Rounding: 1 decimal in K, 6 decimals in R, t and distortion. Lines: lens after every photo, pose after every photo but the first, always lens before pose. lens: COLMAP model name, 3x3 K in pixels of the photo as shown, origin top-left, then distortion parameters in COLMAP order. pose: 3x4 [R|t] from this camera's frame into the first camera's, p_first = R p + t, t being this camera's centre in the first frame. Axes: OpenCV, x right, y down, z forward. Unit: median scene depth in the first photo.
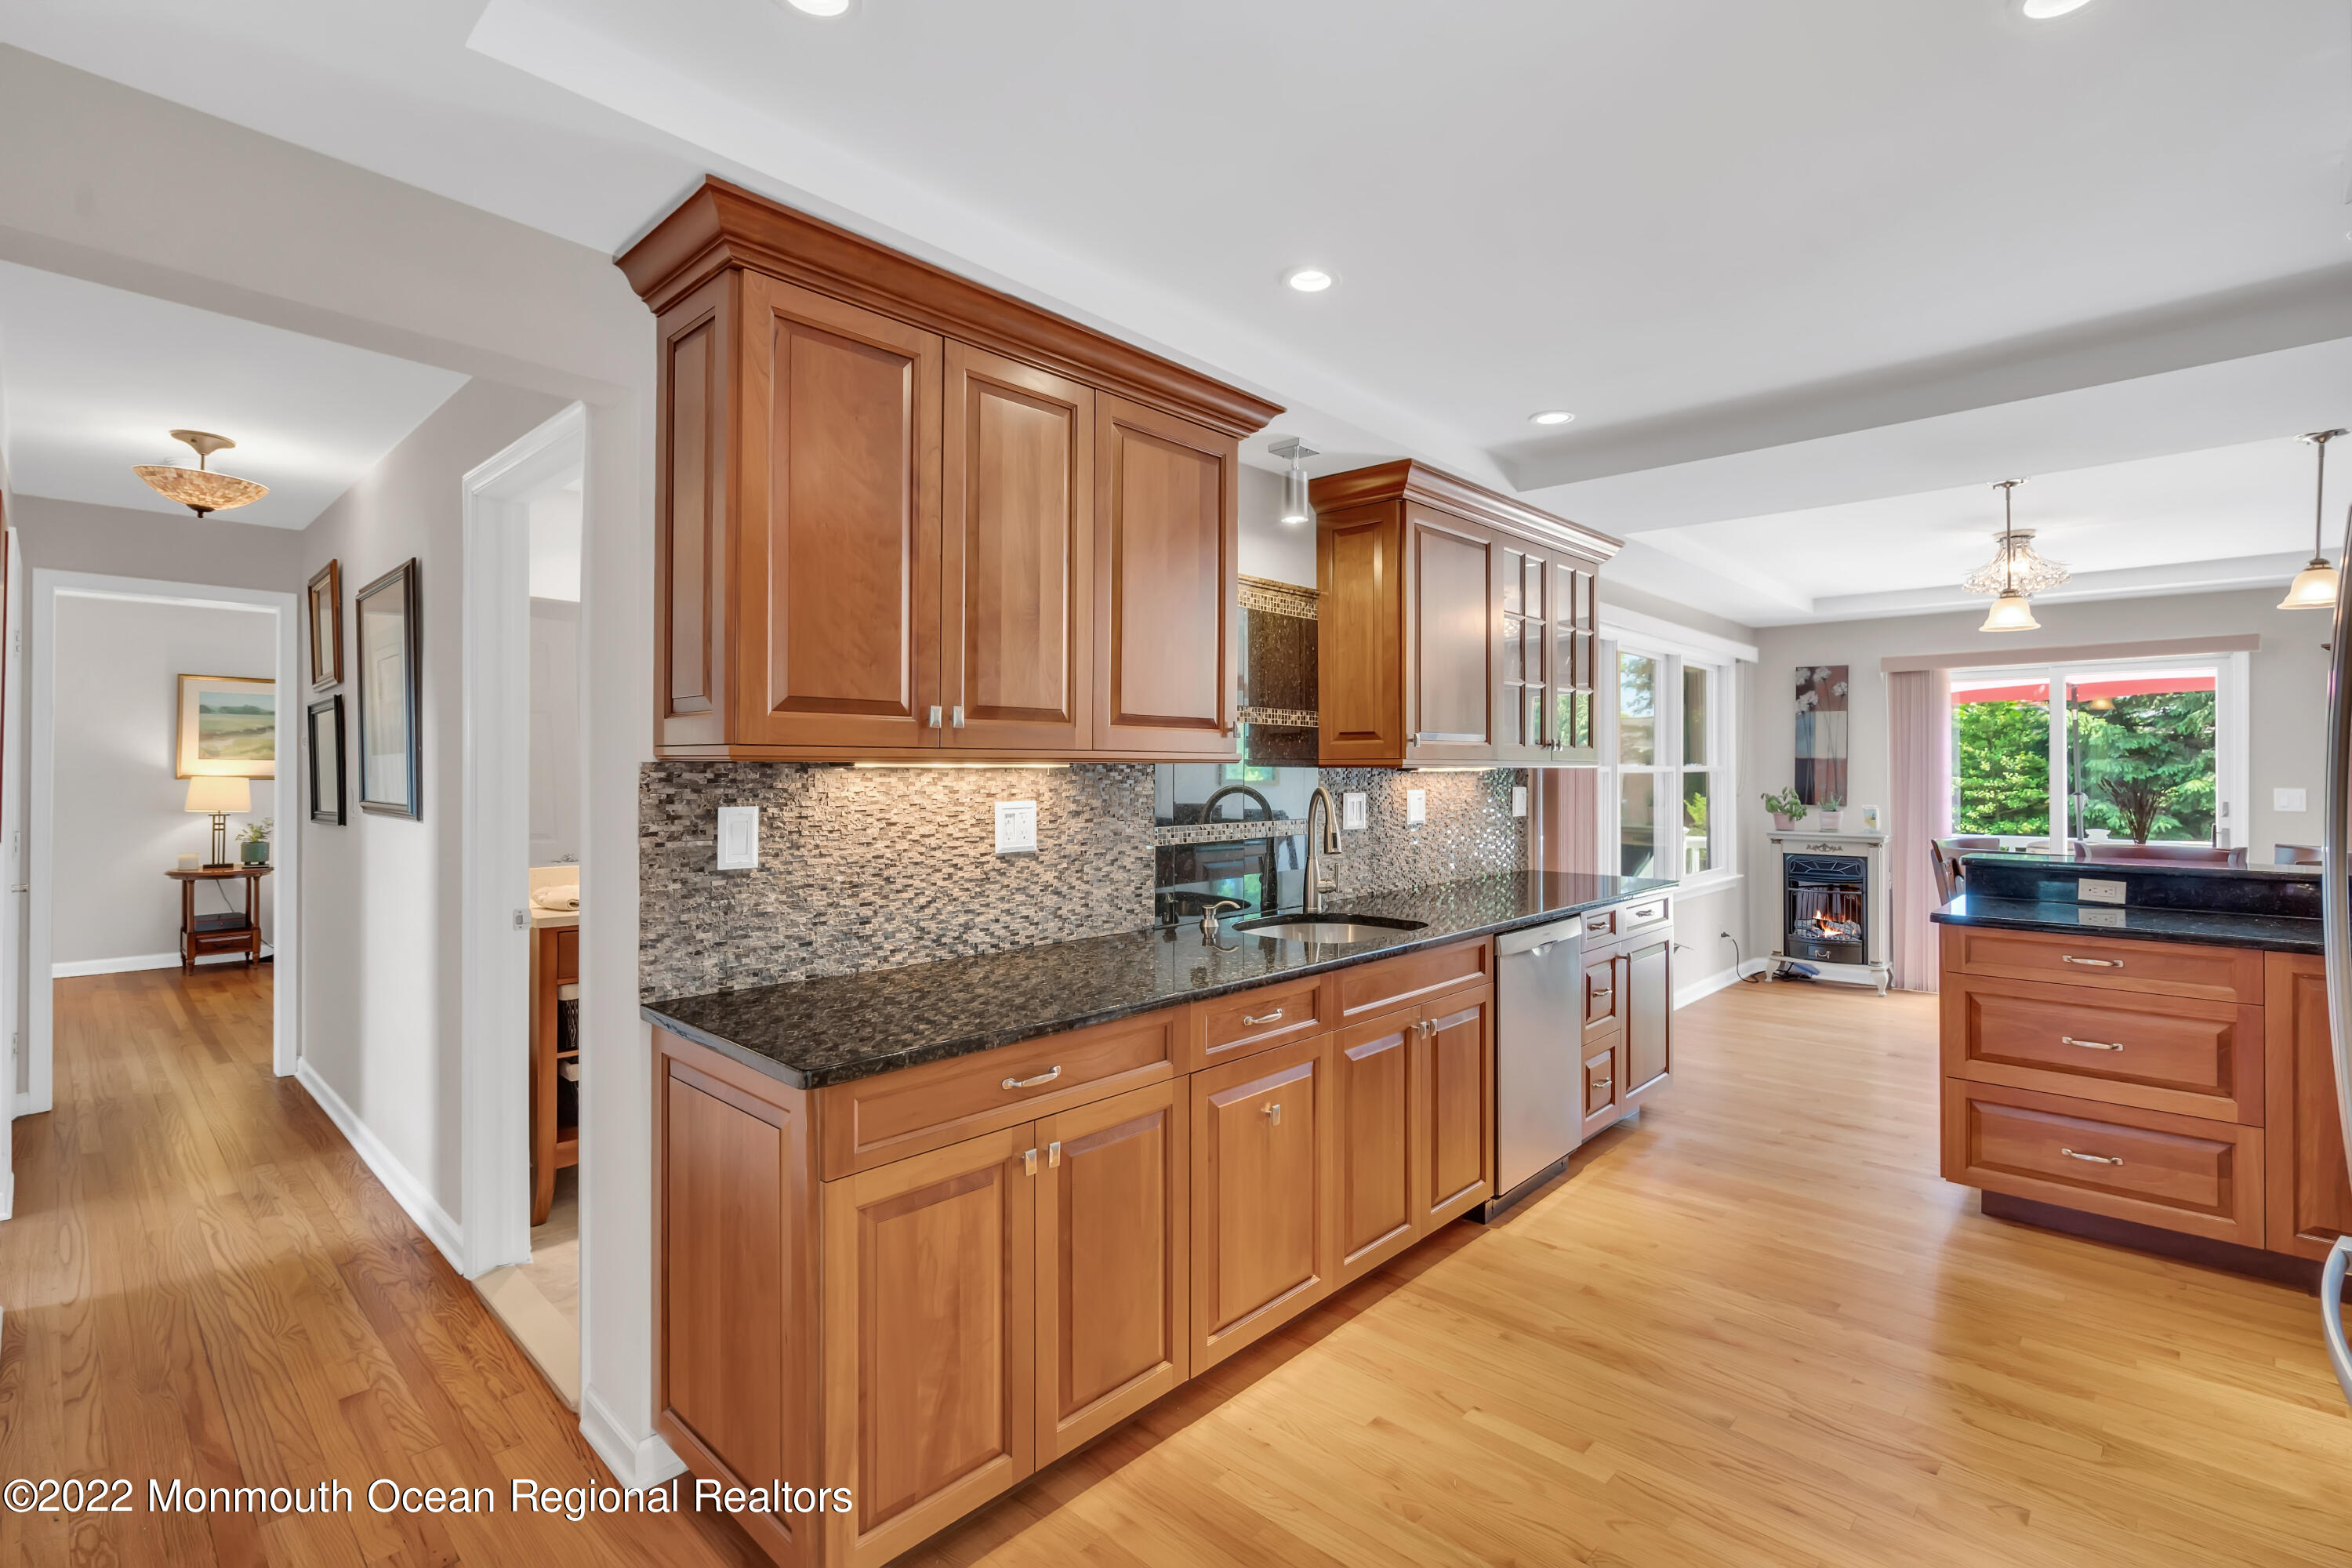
lens RADIAL K [[1072.5, 0, 1185.1], [0, 1072.5, 762.6], [0, 0, 1]] dist [-0.003100, -0.000541]
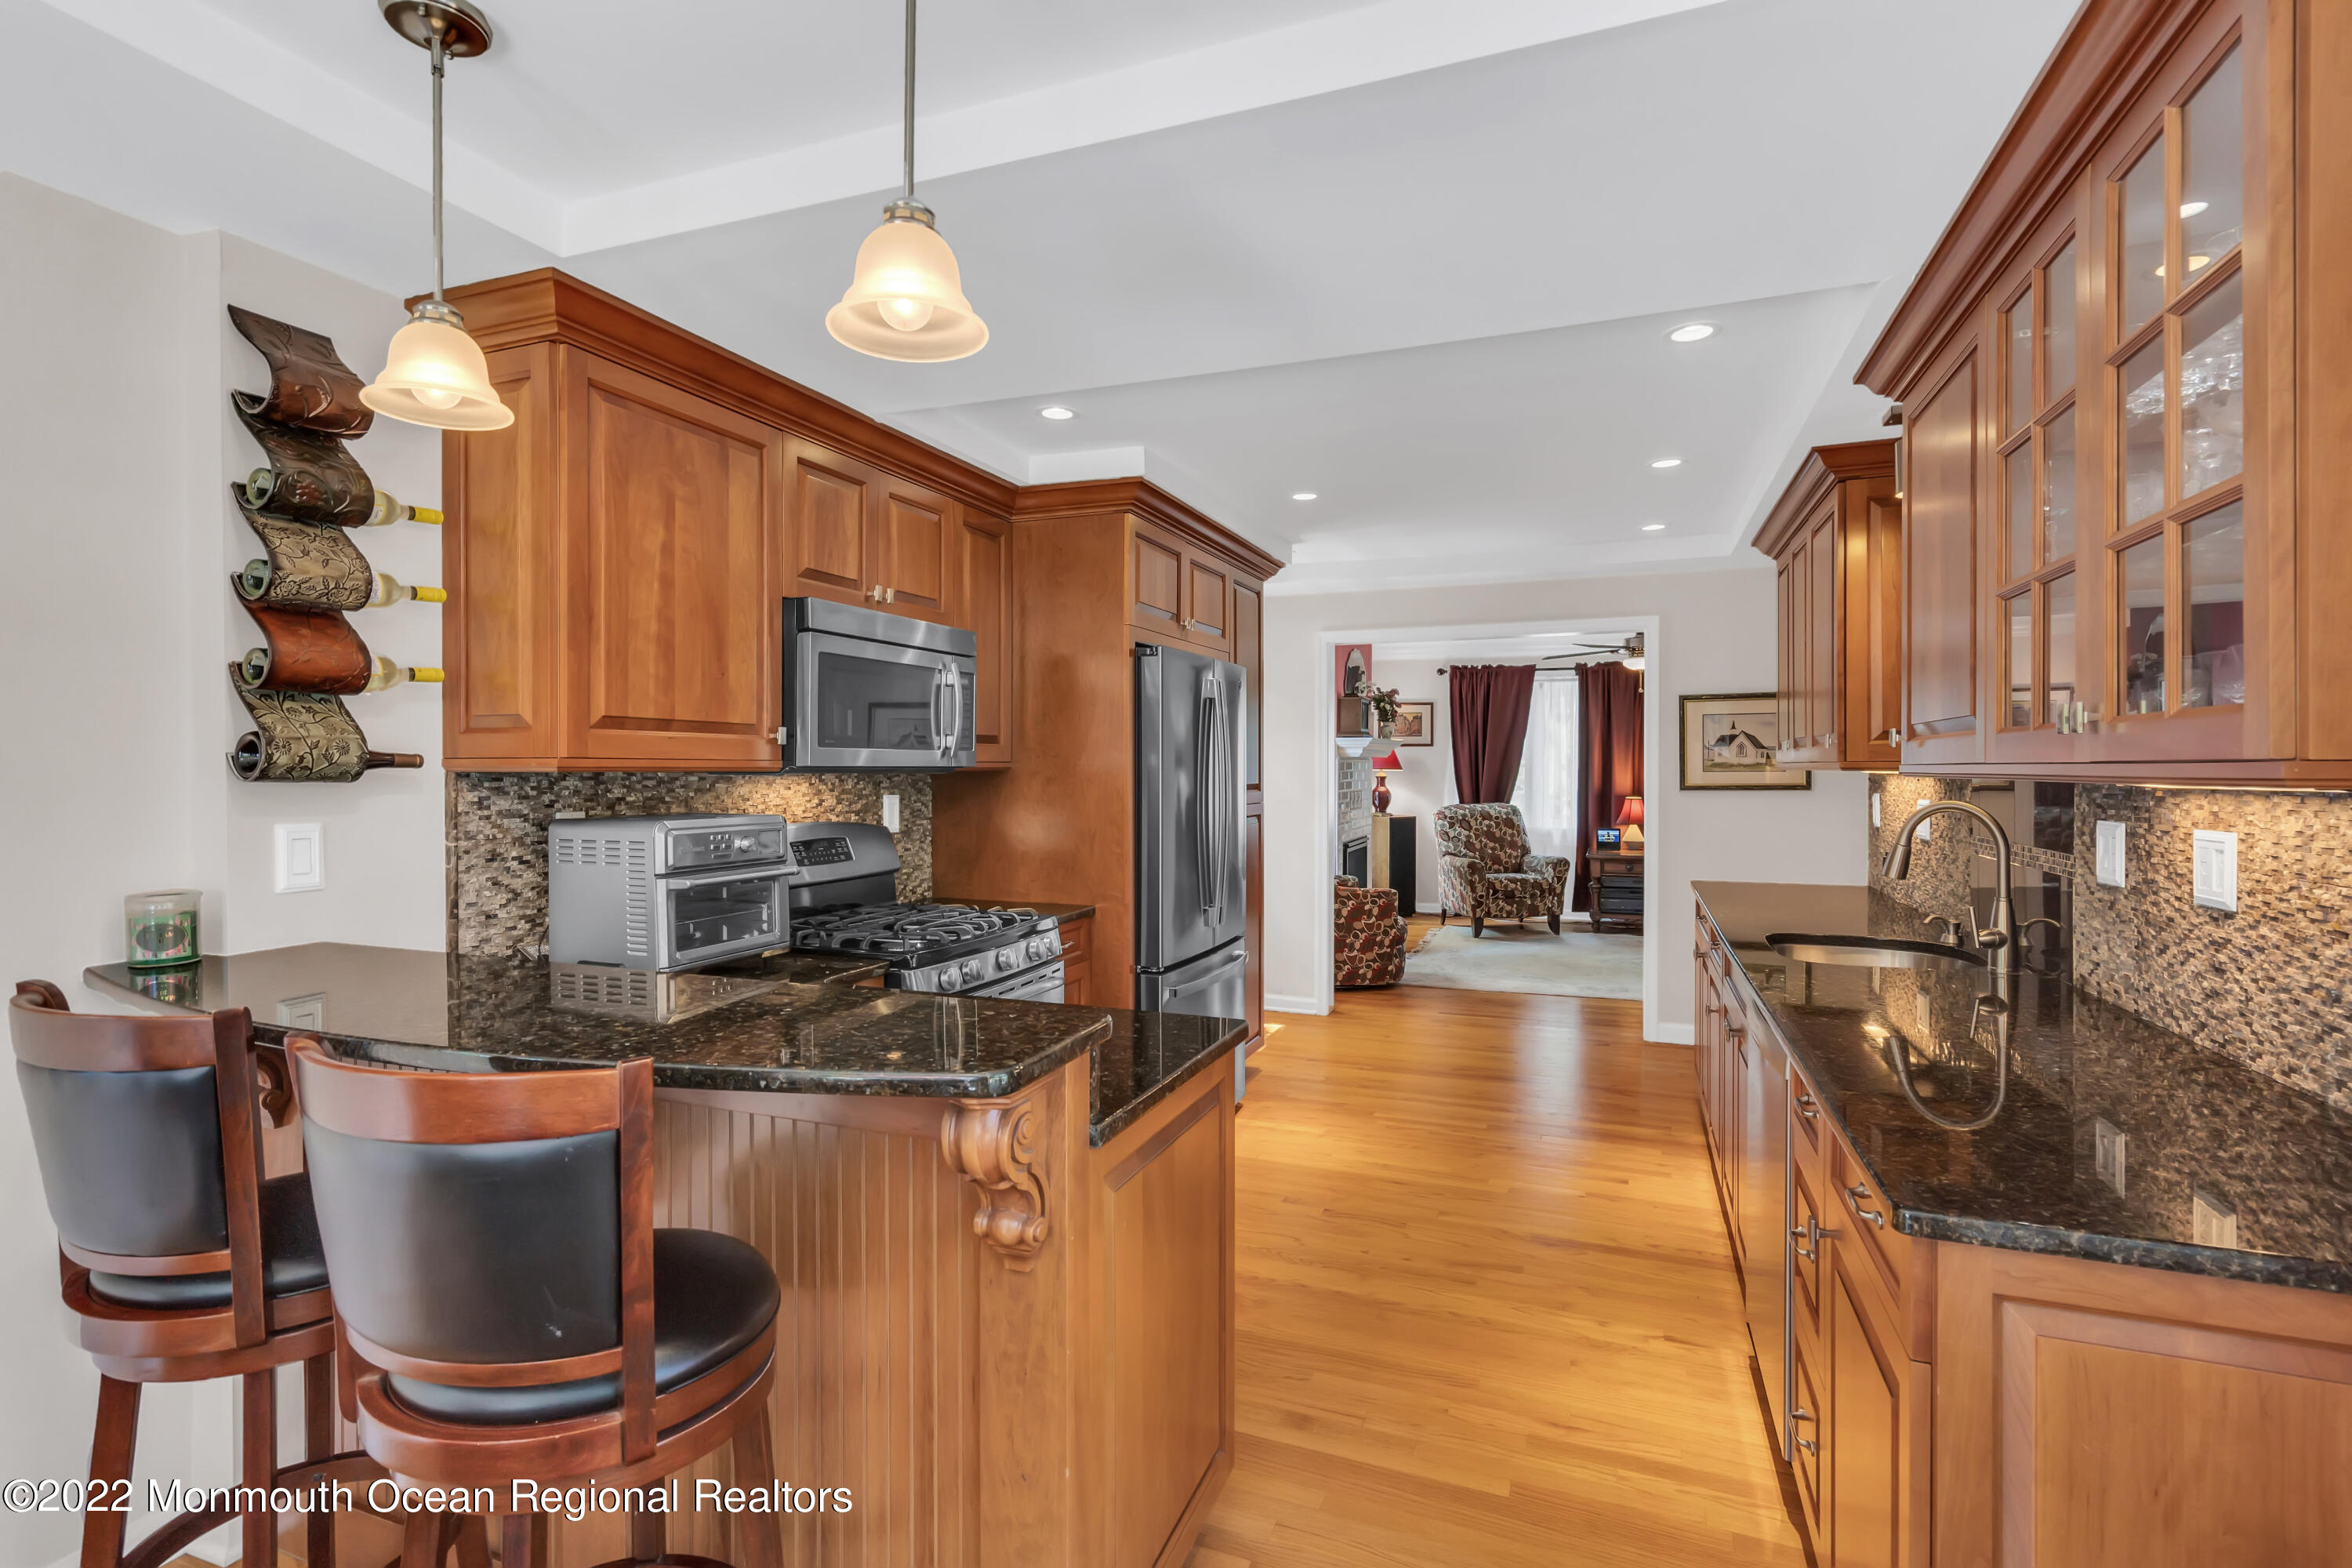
lens RADIAL K [[1072.5, 0, 1172.9], [0, 1072.5, 770.1], [0, 0, 1]] dist [-0.003100, -0.000541]
pose [[-0.934826, -0.000048, -0.355106, 0.454124], [0.000942, 0.999996, -0.002614, 0.000899], [0.355105, -0.002778, -0.934822, 0.742275]]
